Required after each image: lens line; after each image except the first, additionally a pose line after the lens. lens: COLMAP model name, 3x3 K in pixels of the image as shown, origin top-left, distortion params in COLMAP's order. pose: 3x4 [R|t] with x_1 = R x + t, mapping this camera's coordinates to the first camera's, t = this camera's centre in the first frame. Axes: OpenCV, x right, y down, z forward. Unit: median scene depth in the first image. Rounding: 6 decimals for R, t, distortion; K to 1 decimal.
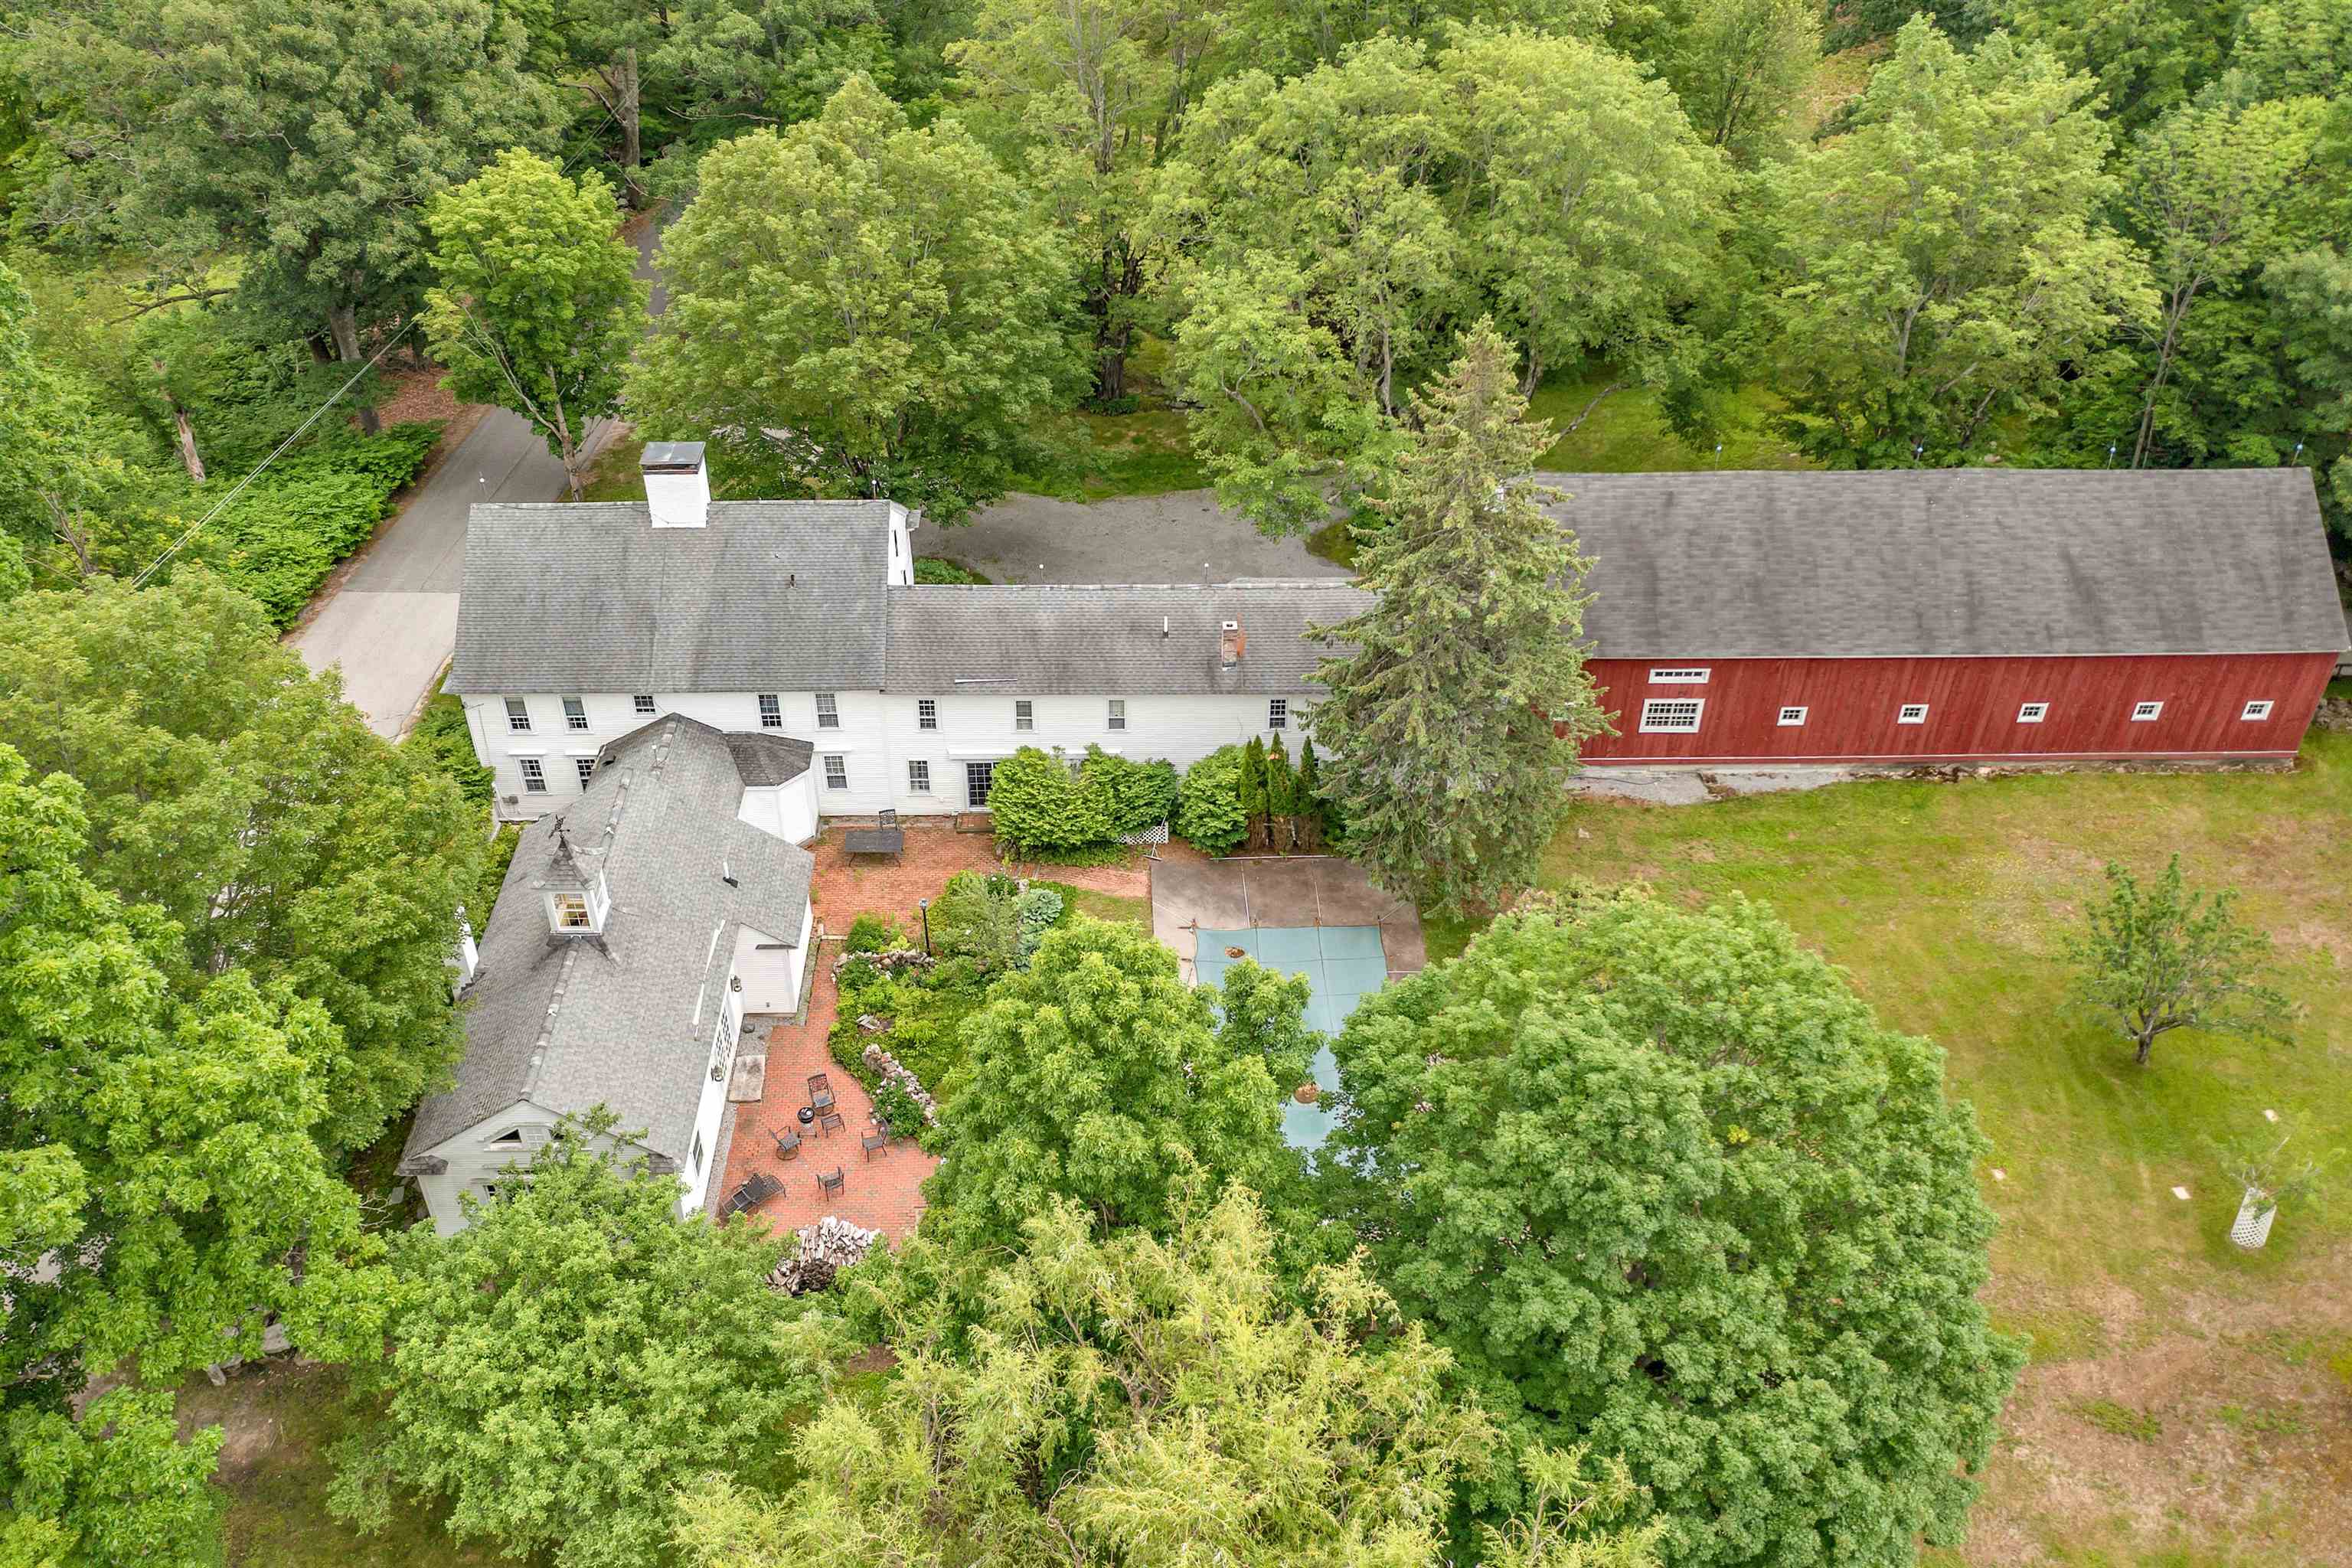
lens RADIAL K [[1851.1, 0, 1188.1], [0, 1851.1, 787.4], [0, 0, 1]] dist [-0.009323, -0.002788]
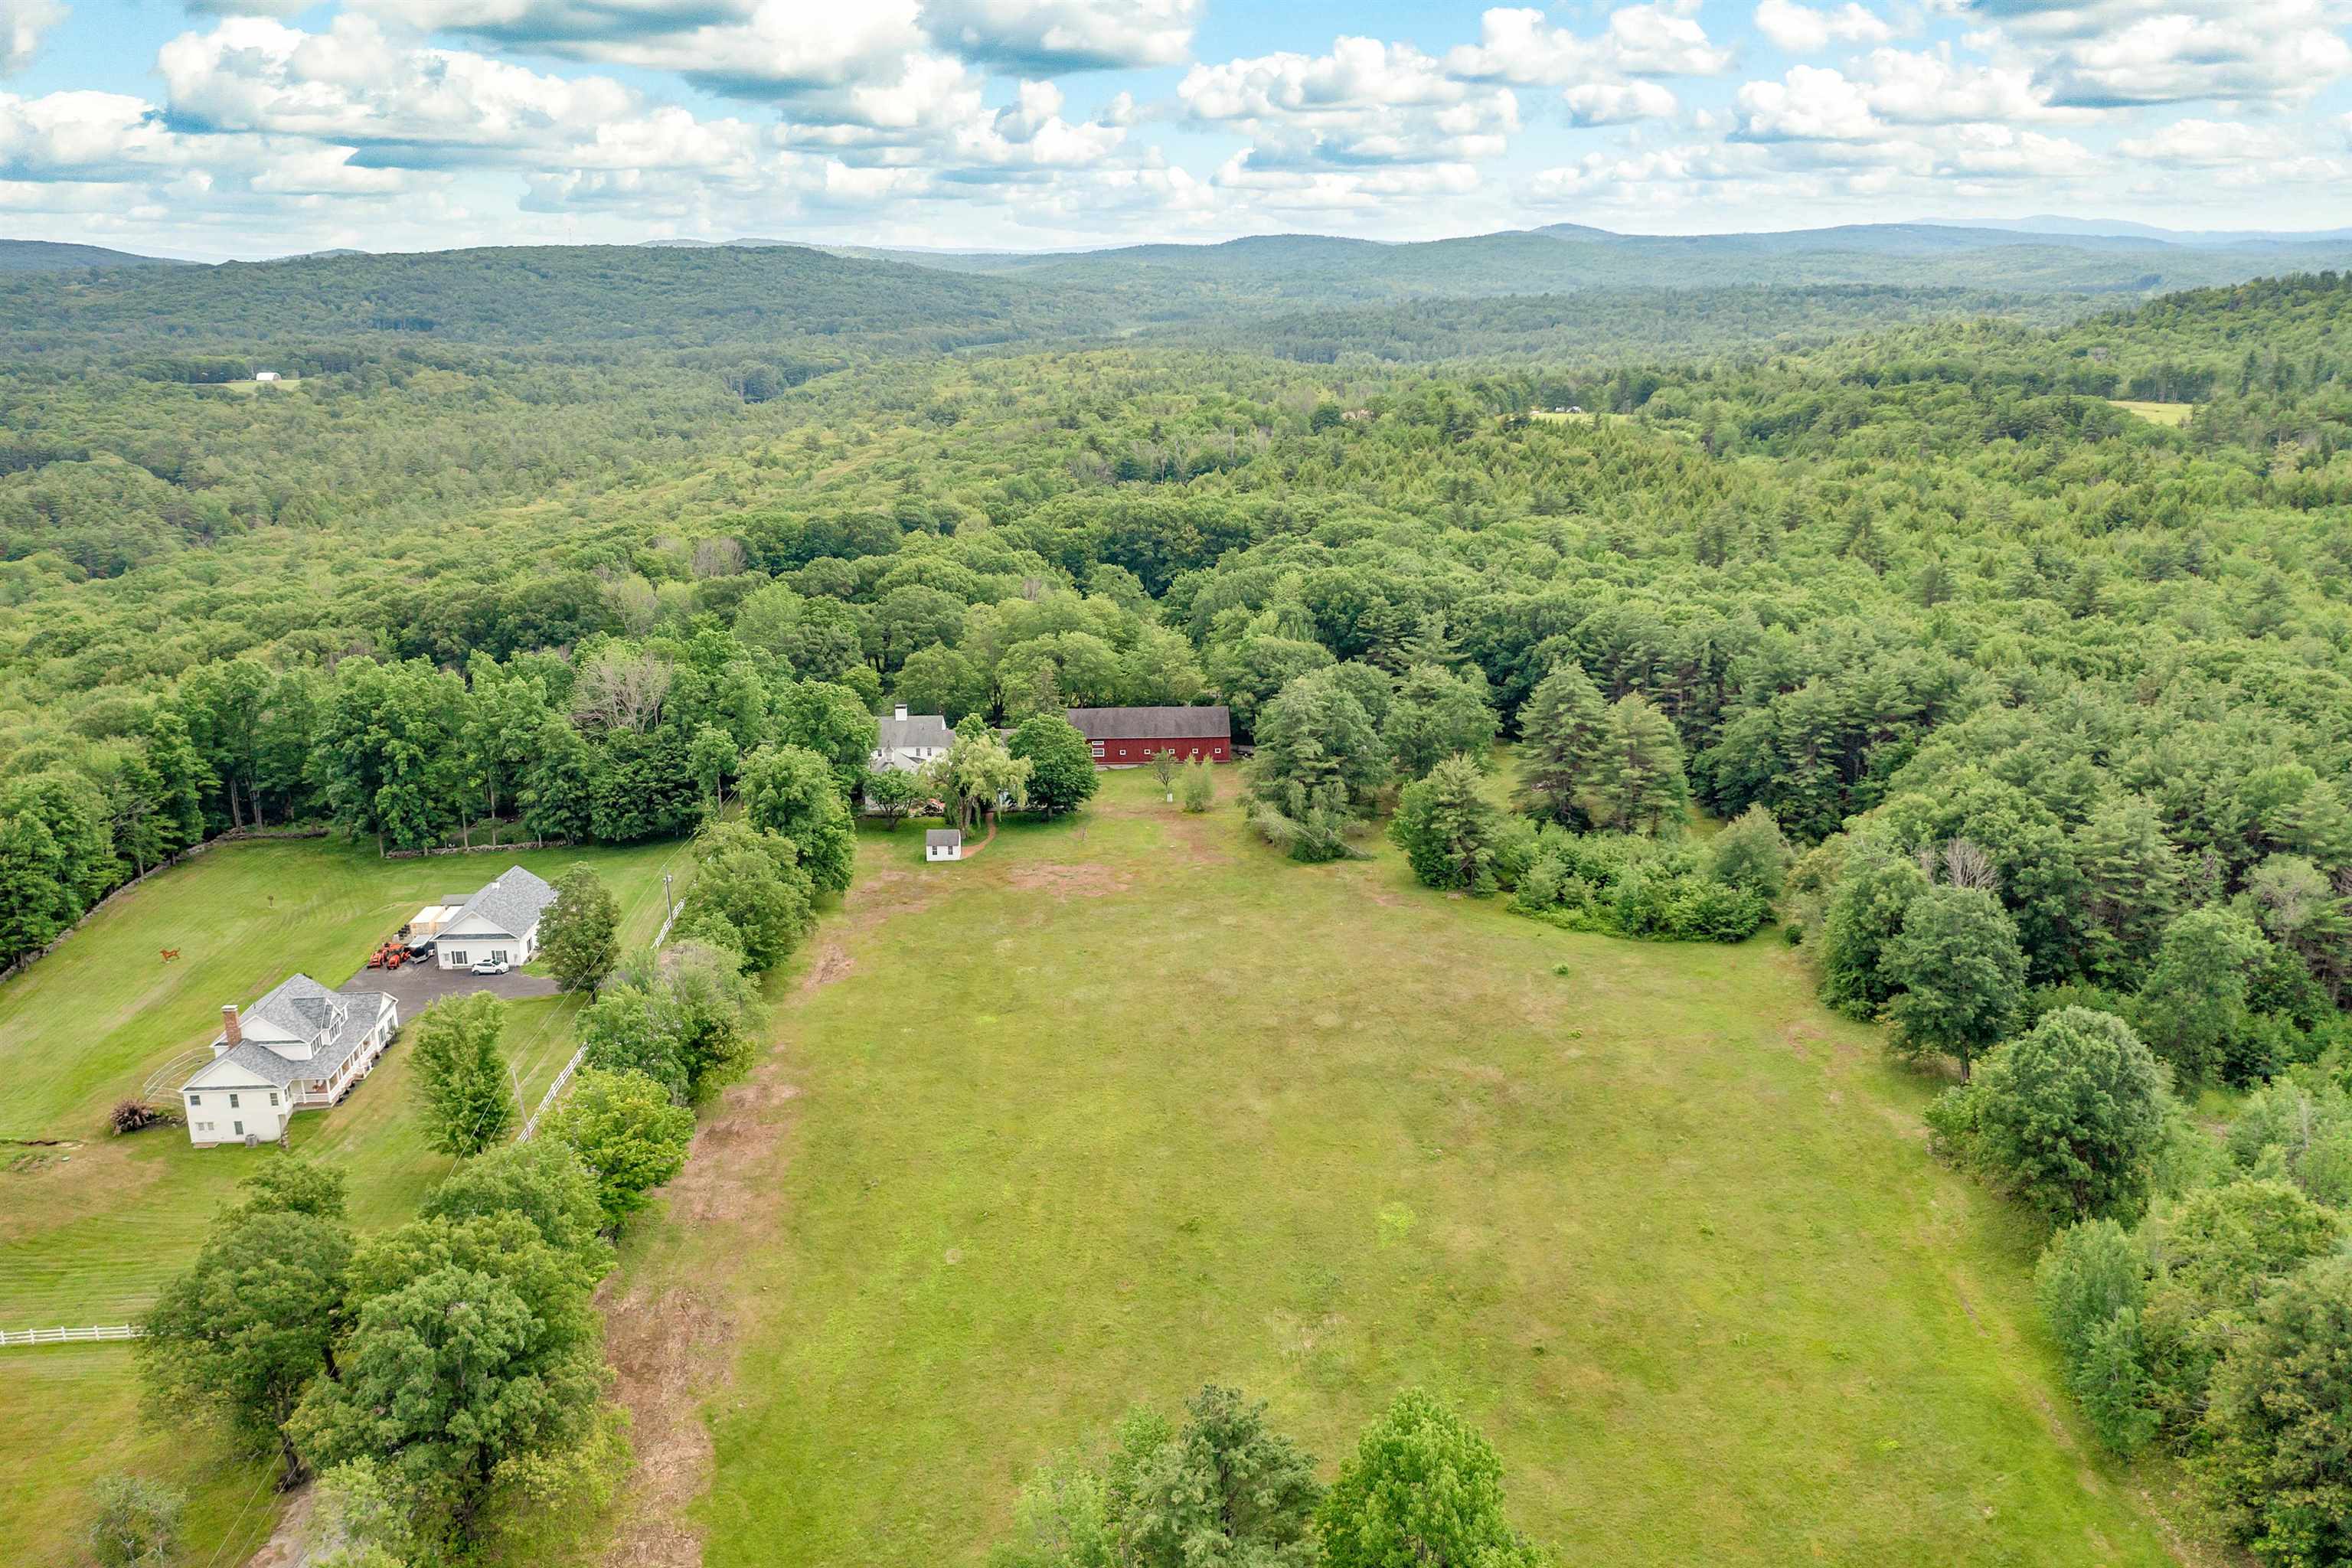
lens RADIAL K [[1851.1, 0, 1171.2], [0, 1851.1, 791.0], [0, 0, 1]] dist [-0.009323, -0.002788]
pose [[0.999808, -0.014844, -0.012825, 0.510567], [0.008823, 0.924183, -0.381847, 1.920043], [0.017521, 0.381661, 0.924136, -3.486297]]
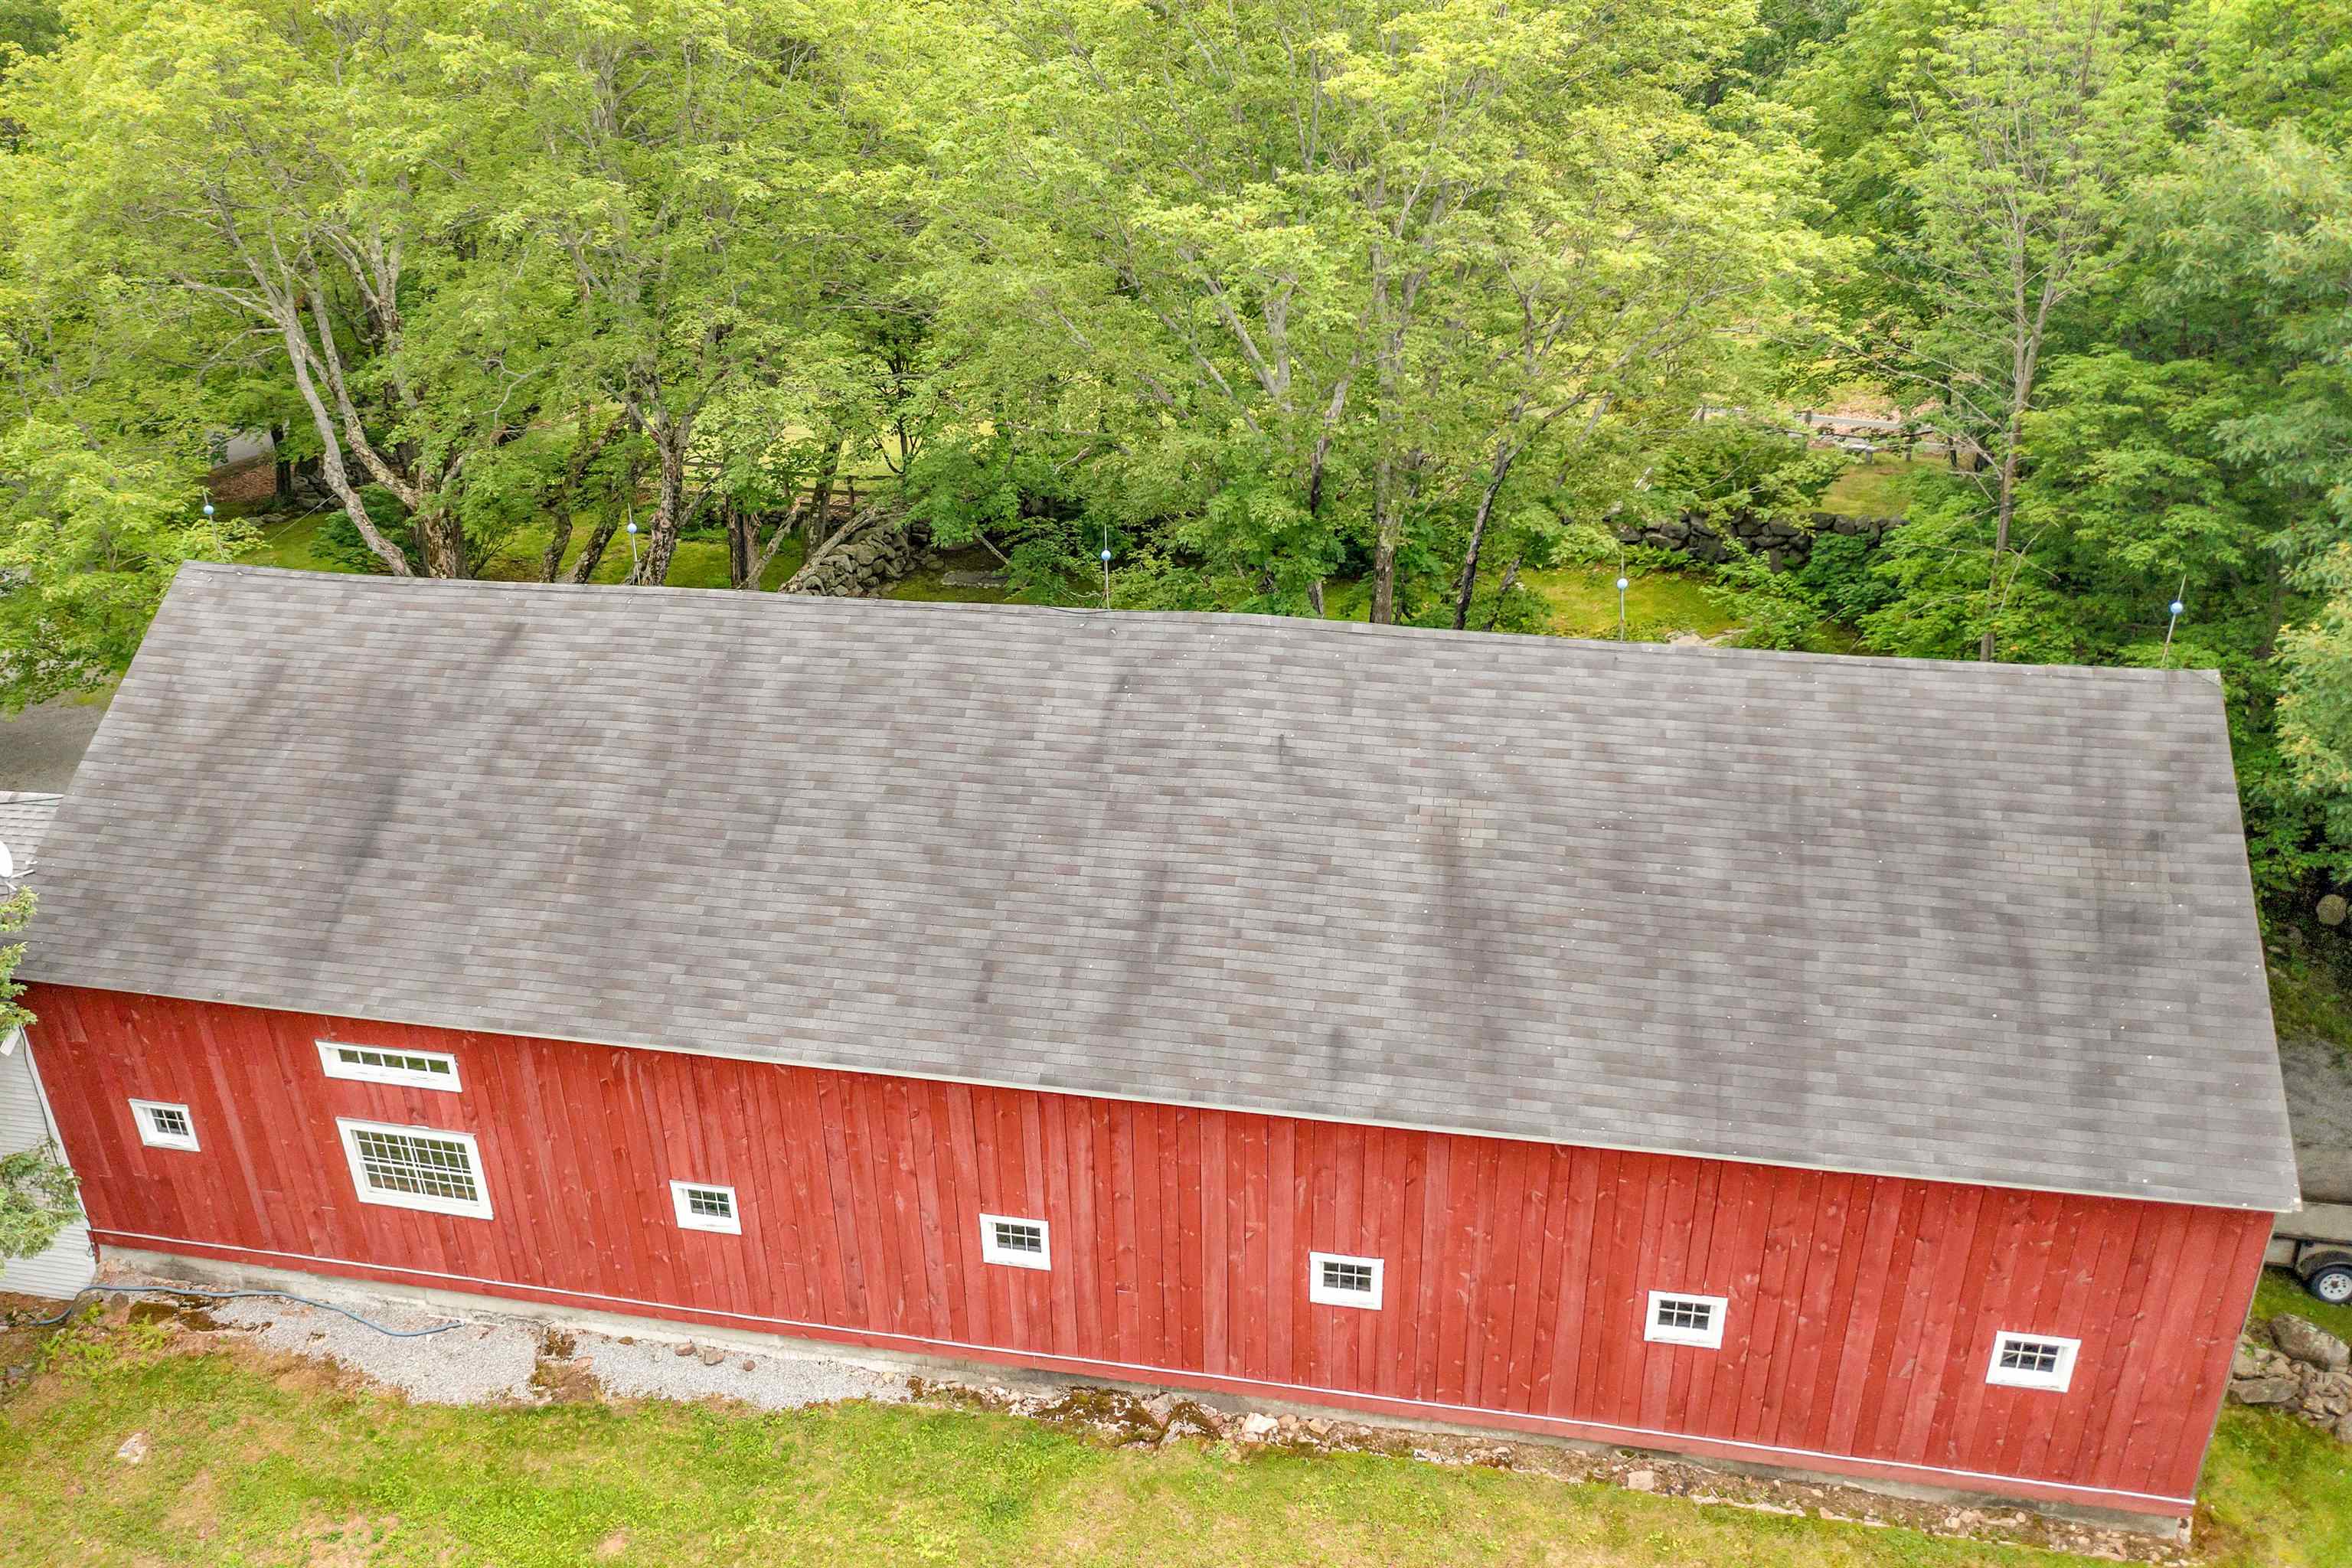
lens RADIAL K [[1851.1, 0, 1159.9], [0, 1851.1, 784.5], [0, 0, 1]] dist [-0.009323, -0.002788]
pose [[0.976615, 0.075425, -0.201329, 0.483898], [-0.117655, 0.971272, -0.206853, -0.054899], [0.179944, 0.225703, 0.957433, 0.629970]]
